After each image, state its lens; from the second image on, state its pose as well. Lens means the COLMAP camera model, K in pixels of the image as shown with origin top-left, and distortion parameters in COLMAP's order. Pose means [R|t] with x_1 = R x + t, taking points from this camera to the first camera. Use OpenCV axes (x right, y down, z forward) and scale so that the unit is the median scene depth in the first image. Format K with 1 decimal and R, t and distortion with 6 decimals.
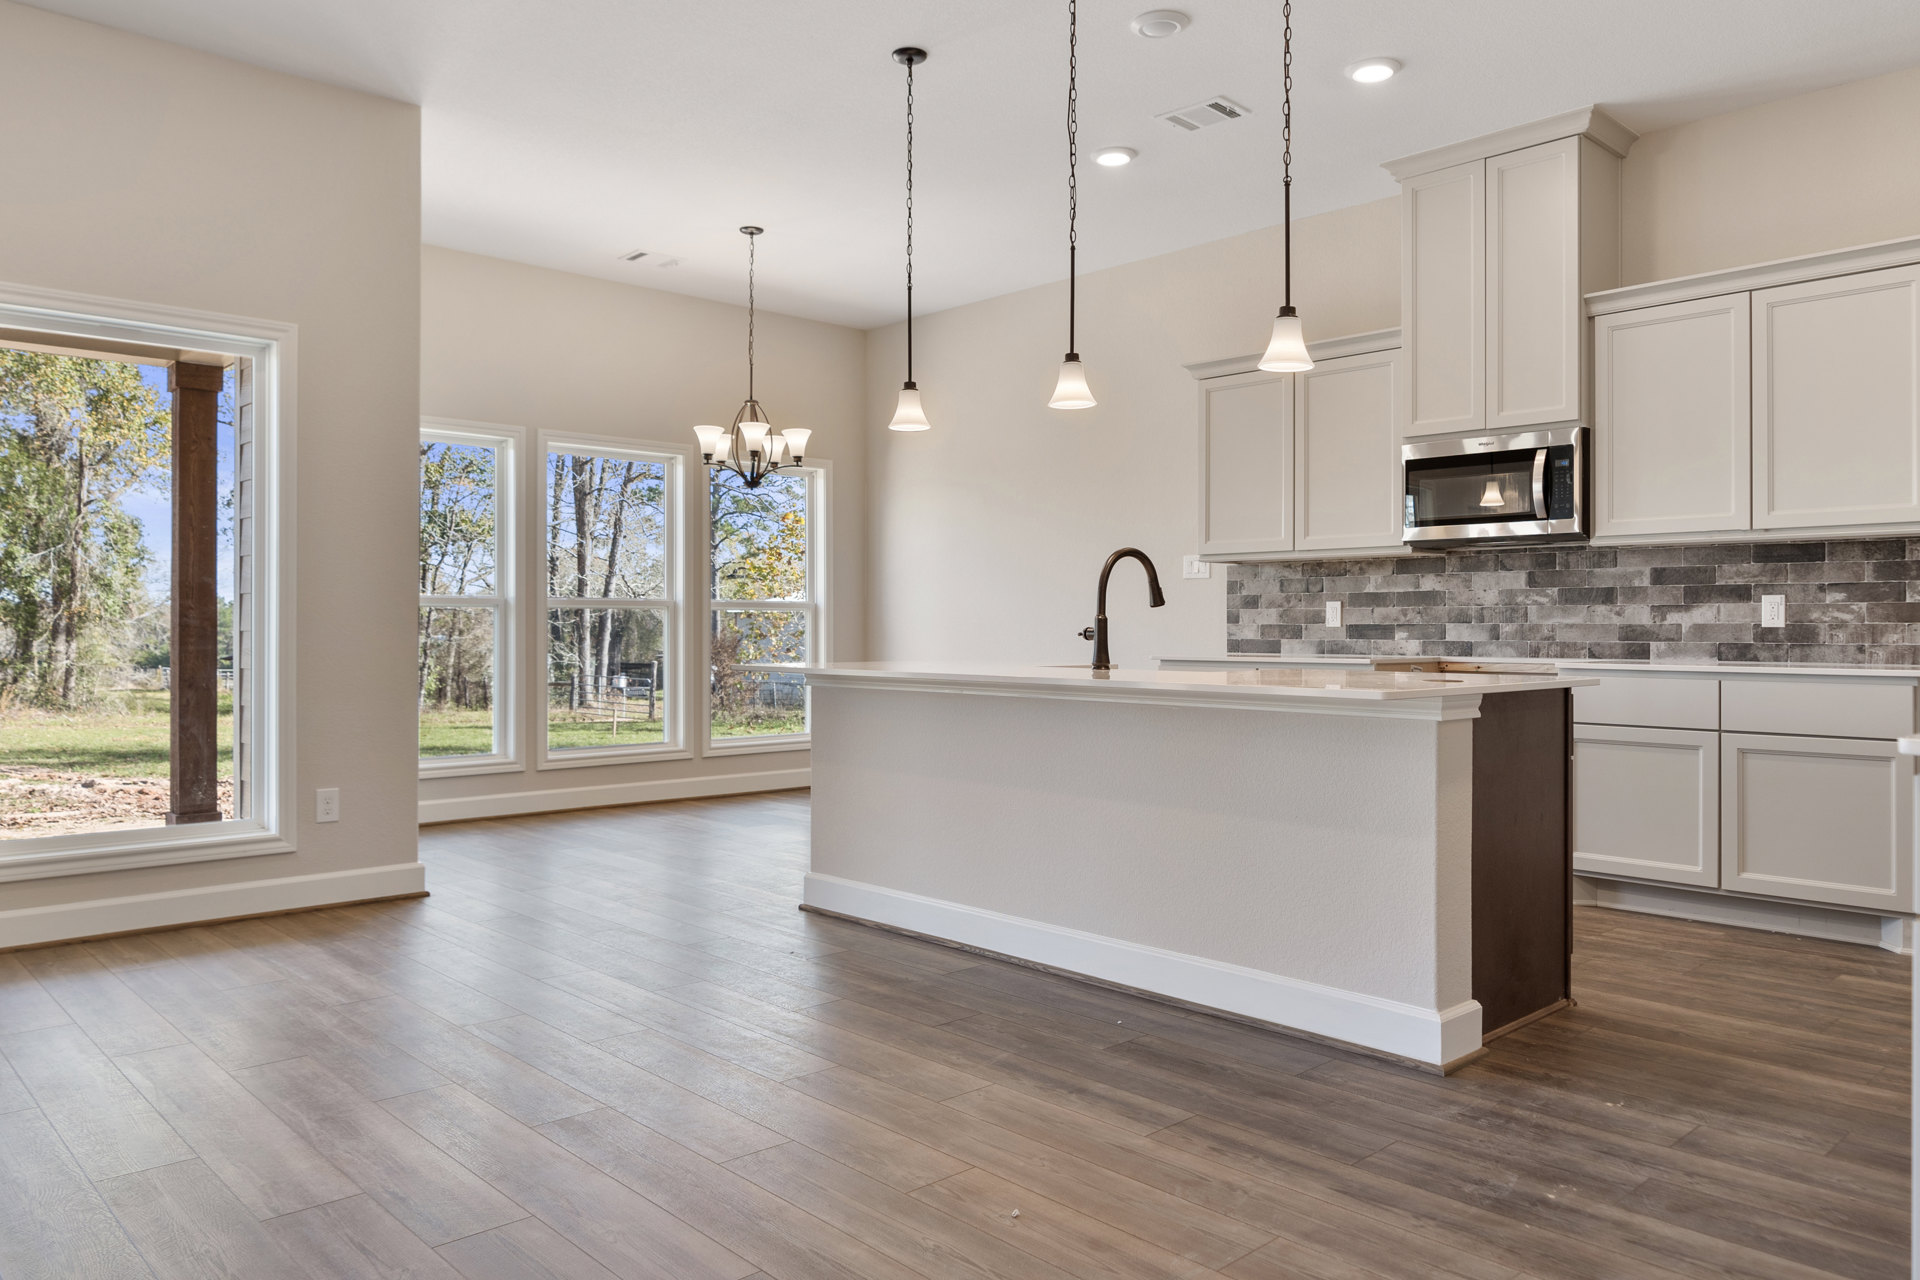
lens RADIAL K [[1338.5, 0, 970.6], [0, 1338.5, 624.3], [0, 0, 1]] dist [-0.013971, 0.006666]
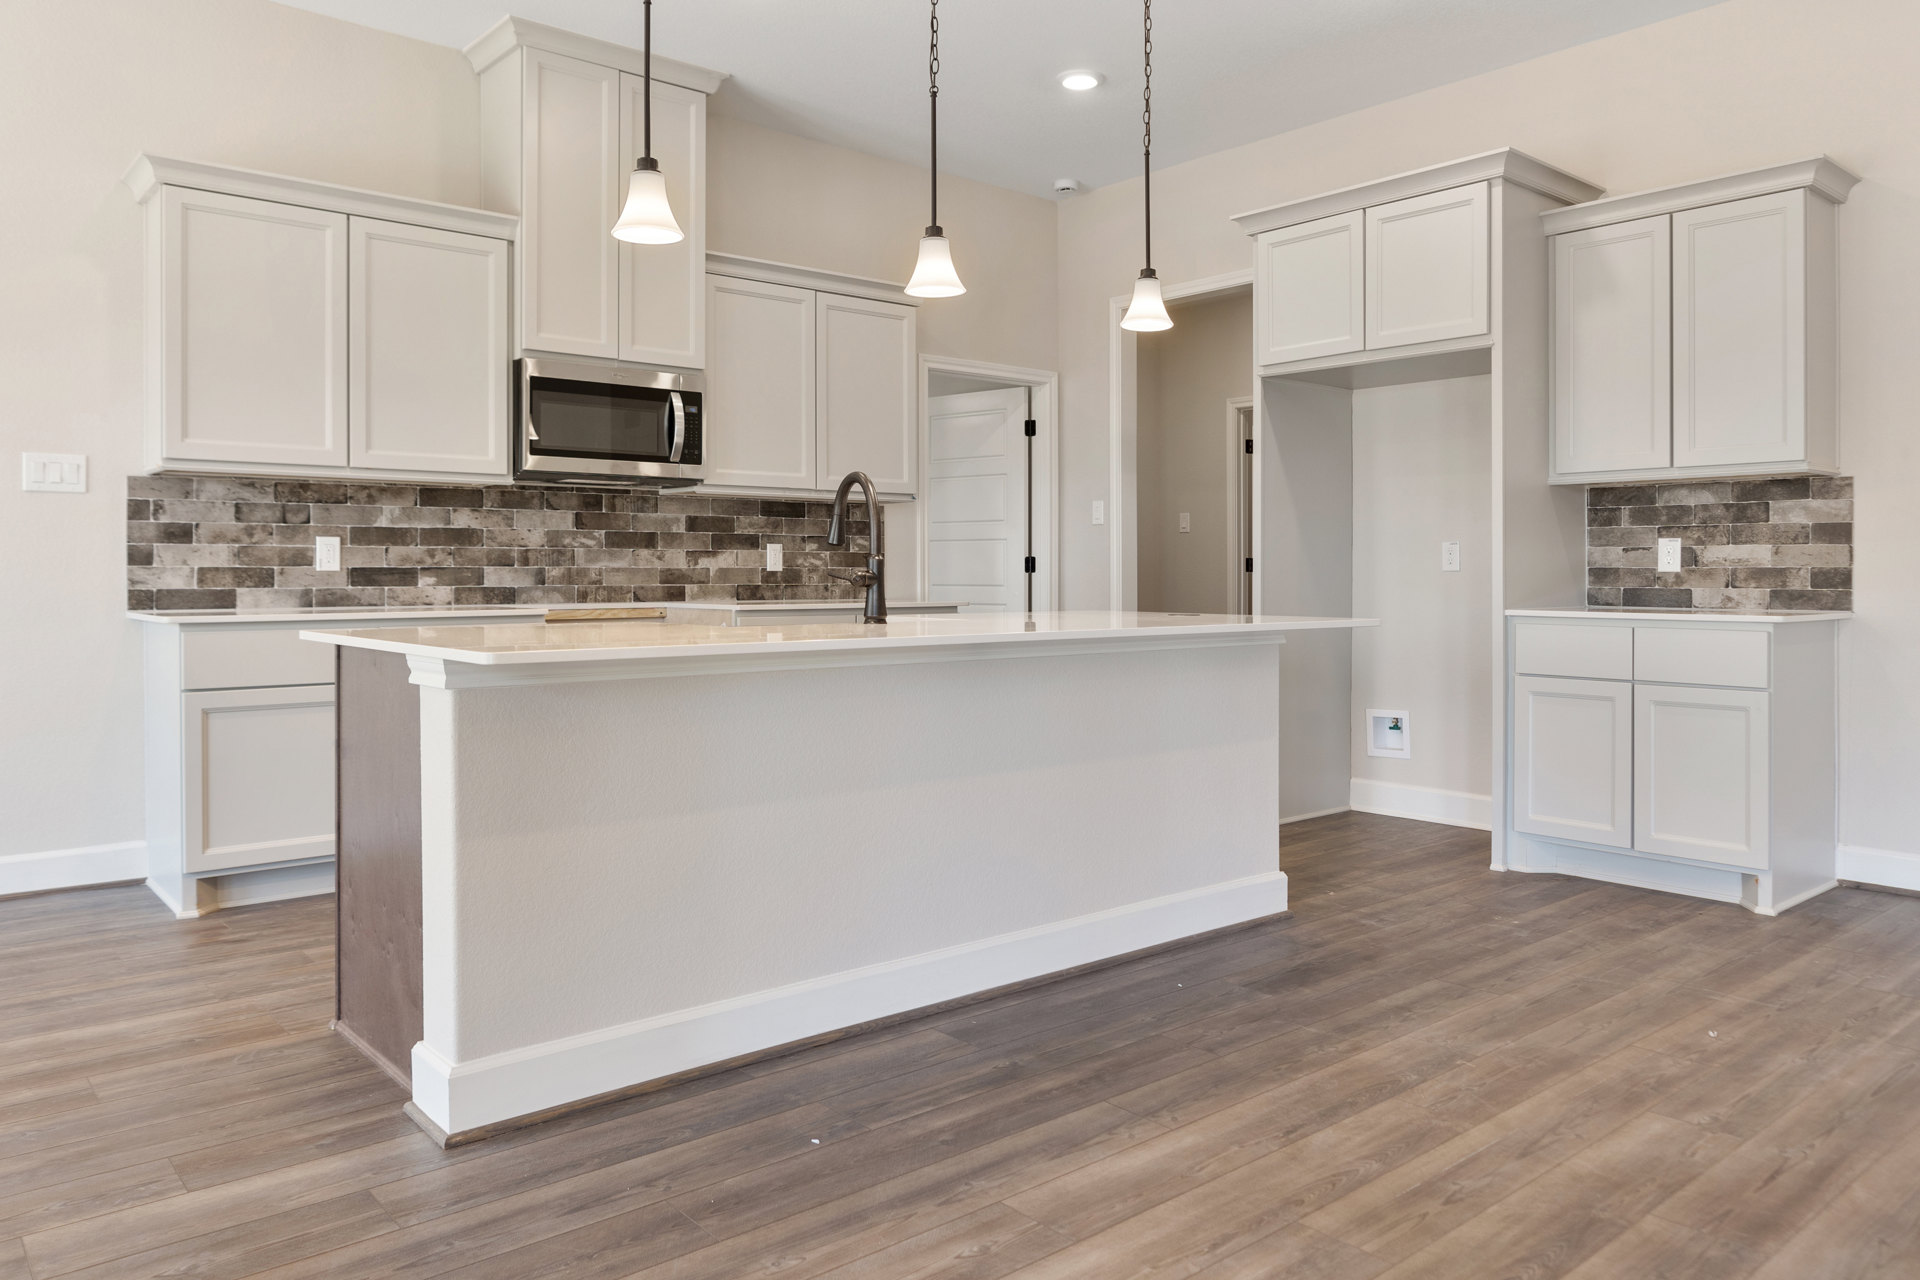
lens RADIAL K [[1346.1, 0, 972.9], [0, 1346.1, 573.9], [0, 0, 1]] dist [-0.005933, -0.000341]
pose [[0.045989, -0.002510, 0.998939, -0.557912], [-0.002267, 0.999994, 0.002617, 0.001139], [-0.998939, -0.002385, 0.045983, 0.721542]]
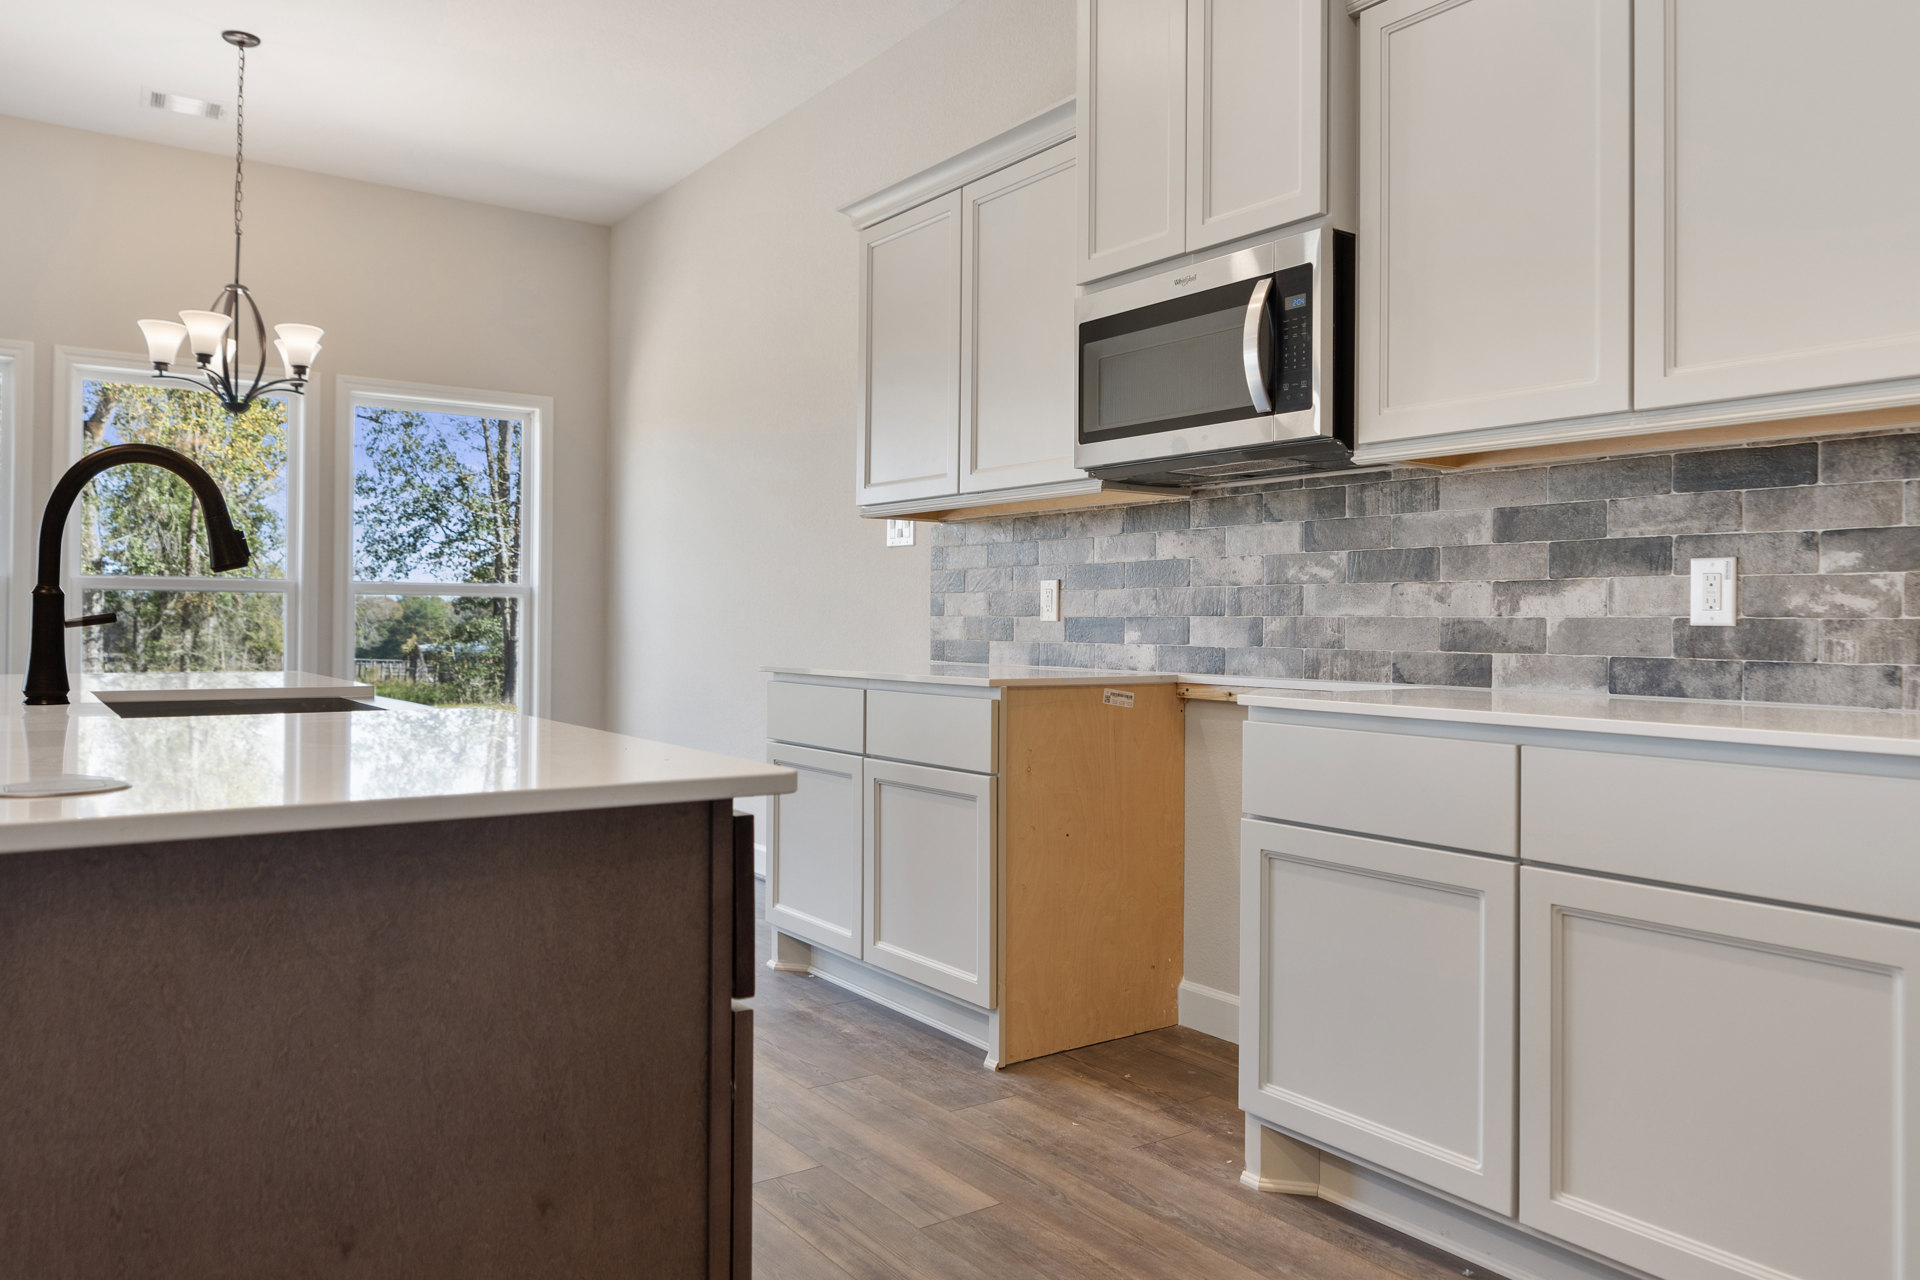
lens RADIAL K [[1348.2, 0, 979.5], [0, 1348.2, 612.6], [0, 0, 1]] dist [-0.004143, -0.000848]
pose [[0.991885, 0.005493, -0.127019, 0.380249], [-0.006198, 0.999968, -0.005153, 0.001489], [0.126987, 0.005899, 0.991887, 0.462217]]
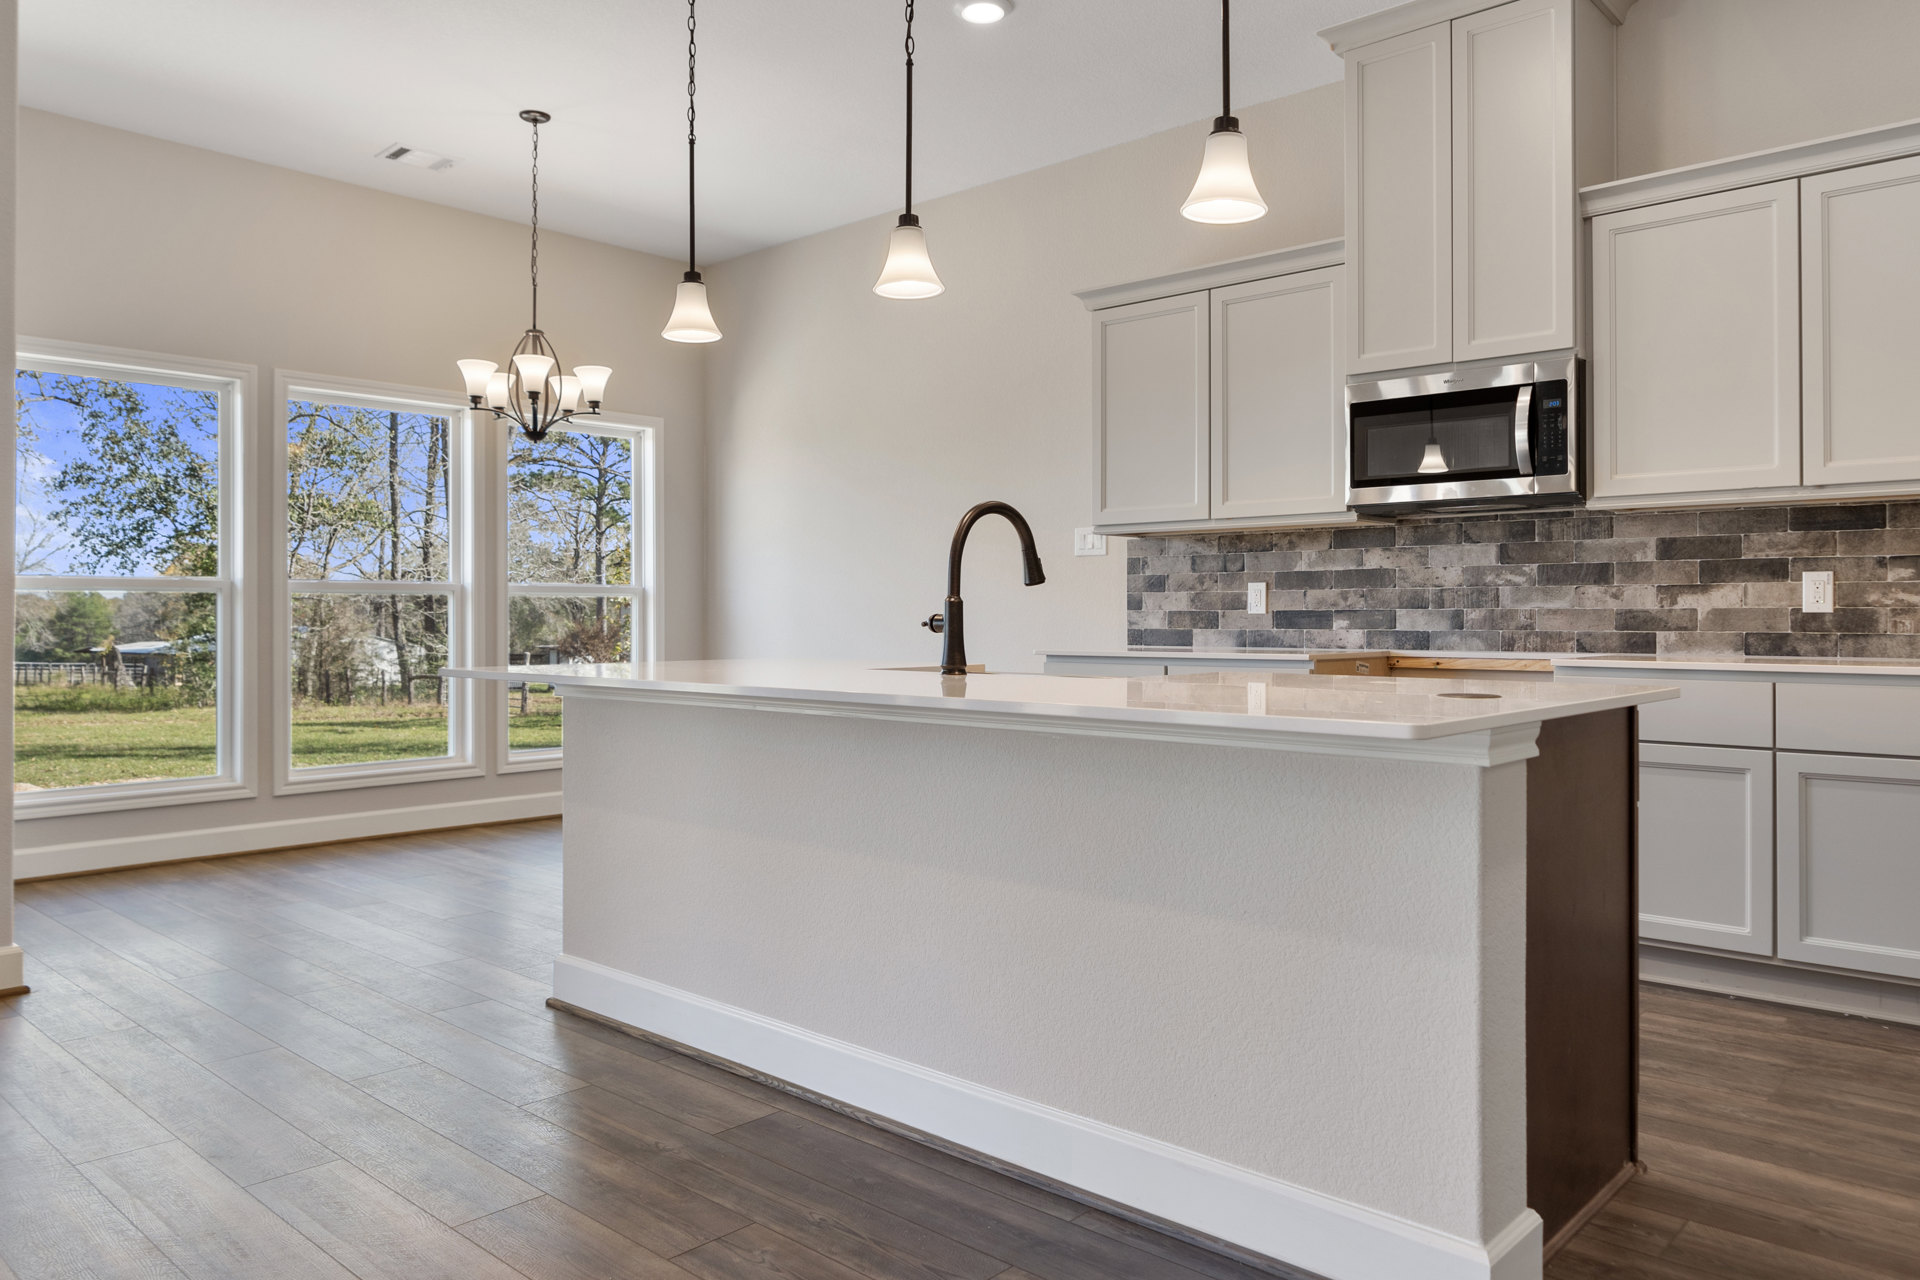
lens RADIAL K [[1334.5, 0, 972.6], [0, 1334.5, 610.3], [0, 0, 1]] dist [-0.009199, 0.002151]
pose [[0.996975, -0.001979, 0.077692, 0.042248], [0.002147, 0.999996, -0.002077, 0.001369], [-0.077688, 0.002237, 0.996975, 0.242088]]
